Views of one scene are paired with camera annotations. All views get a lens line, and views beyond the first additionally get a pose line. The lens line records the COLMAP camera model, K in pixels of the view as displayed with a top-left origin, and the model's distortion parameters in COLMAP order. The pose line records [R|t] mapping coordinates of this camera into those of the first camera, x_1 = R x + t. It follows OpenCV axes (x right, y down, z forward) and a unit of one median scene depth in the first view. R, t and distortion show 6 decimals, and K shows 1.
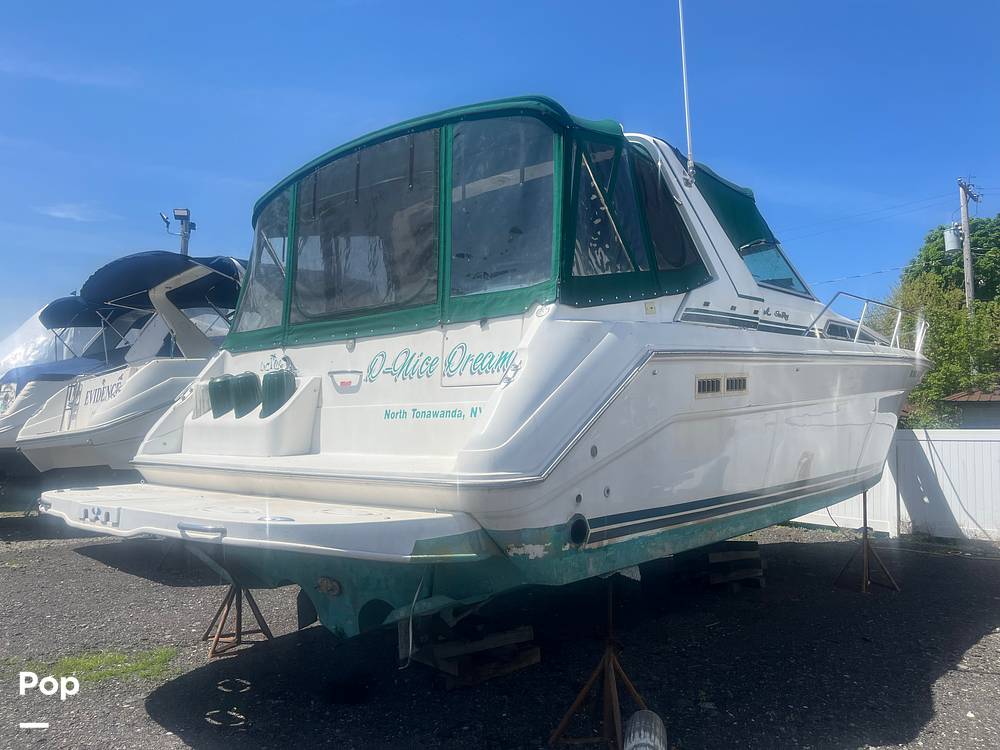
lens RADIAL K [[764.5, 0, 502.4], [0, 764.5, 378.4], [0, 0, 1]] dist [0.074259, -0.123711]
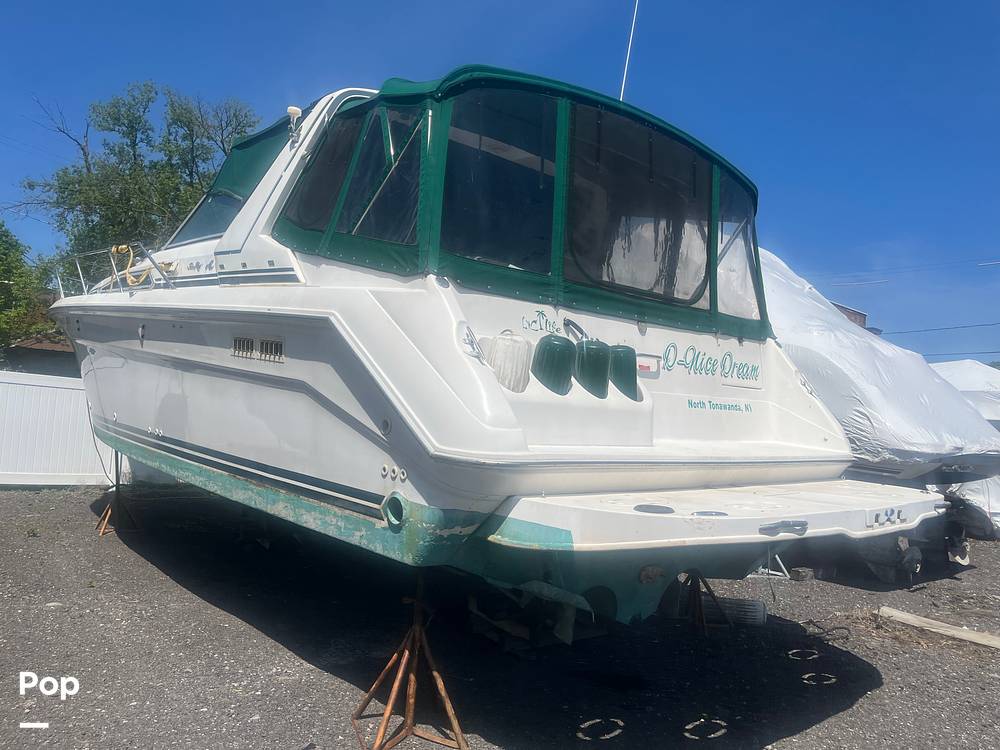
lens RADIAL K [[764.7, 0, 504.2], [0, 764.7, 374.3], [0, 0, 1]] dist [0.060913, -0.096047]
pose [[0.109145, 0.044975, 0.993008, -1.287608], [-0.122908, 0.991921, -0.031416, 0.073124], [-0.986398, -0.118620, 0.113791, 1.149417]]
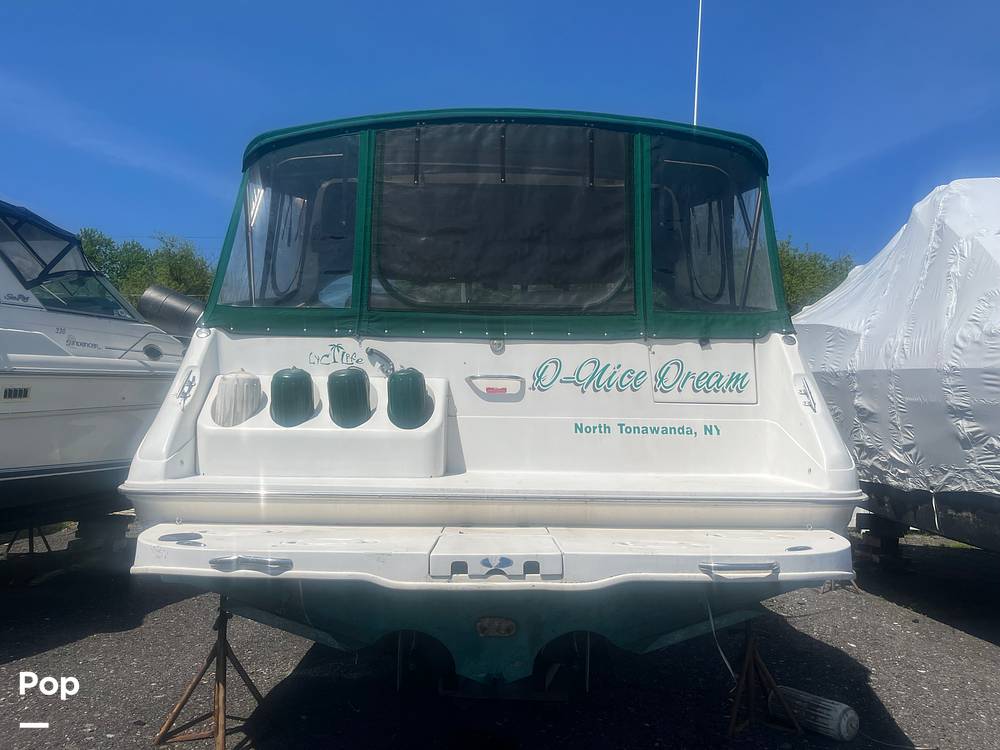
lens RADIAL K [[764.5, 0, 502.4], [0, 764.5, 378.4], [0, 0, 1]] dist [0.074259, -0.123711]
pose [[0.745110, 0.054338, 0.664725, -0.836839], [-0.057633, 0.998193, -0.016996, 0.008202], [-0.664447, -0.025646, 0.746895, 0.377489]]
